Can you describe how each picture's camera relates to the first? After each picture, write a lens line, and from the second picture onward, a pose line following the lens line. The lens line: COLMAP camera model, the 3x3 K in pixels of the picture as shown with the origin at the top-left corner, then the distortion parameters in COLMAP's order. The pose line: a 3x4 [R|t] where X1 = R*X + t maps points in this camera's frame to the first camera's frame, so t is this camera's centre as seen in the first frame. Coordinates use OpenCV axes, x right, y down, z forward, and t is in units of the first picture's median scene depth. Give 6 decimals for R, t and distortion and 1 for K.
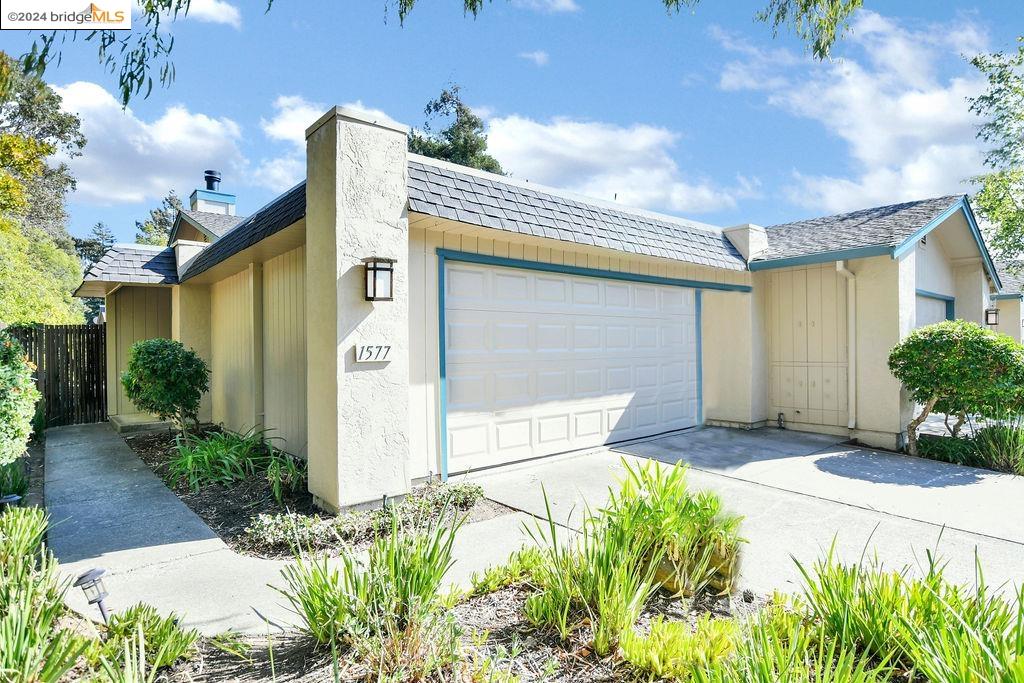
lens RADIAL K [[551.0, 0, 512.0], [0, 551.0, 341.5], [0, 0, 1]] dist [-0.017498, 0.002326]
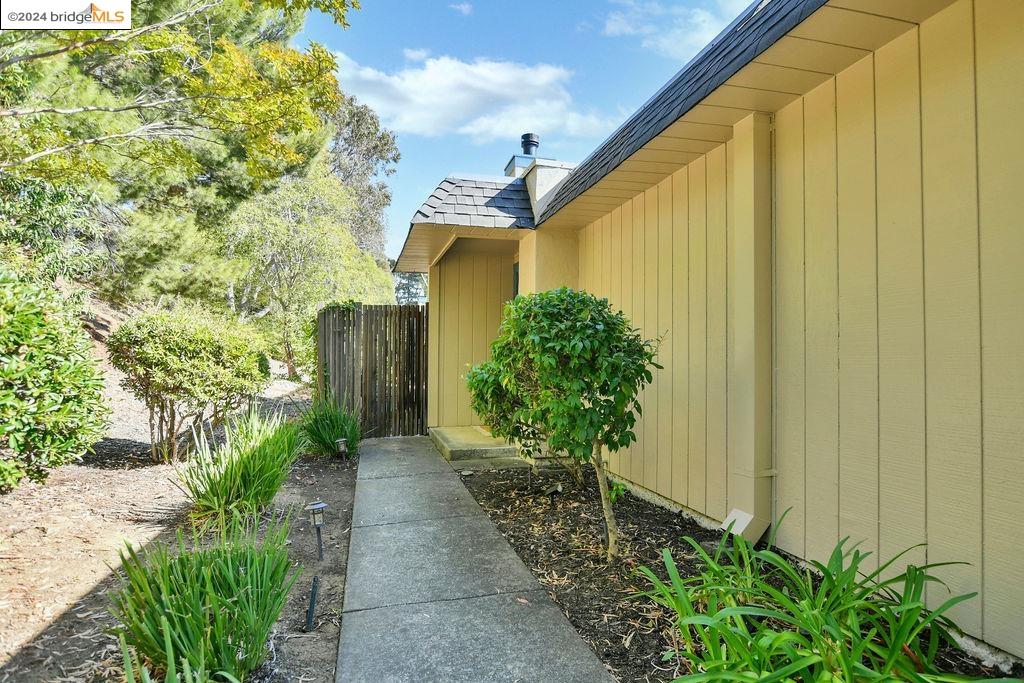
lens RADIAL K [[529.4, 0, 512.0], [0, 529.4, 341.5], [0, 0, 1]] dist [0.017161, 0.000510]
pose [[0.903019, 0.007229, -0.429541, -0.435586], [-0.017697, 0.999636, -0.020380, 0.041849], [0.429237, 0.026005, 0.902817, 0.523150]]
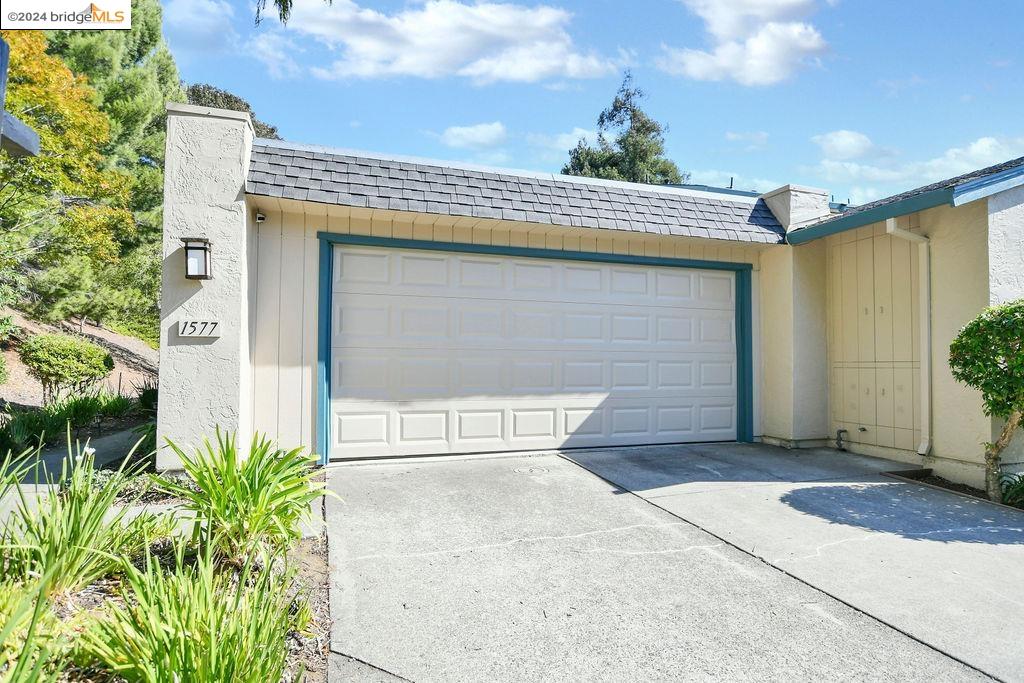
lens RADIAL K [[551.0, 0, 512.0], [0, 551.0, 341.5], [0, 0, 1]] dist [-0.017498, 0.002326]
pose [[0.924726, -0.000591, -0.380633, 0.411375], [-0.010676, 0.999565, -0.027487, 0.039597], [0.380484, 0.029482, 0.924318, 0.149581]]
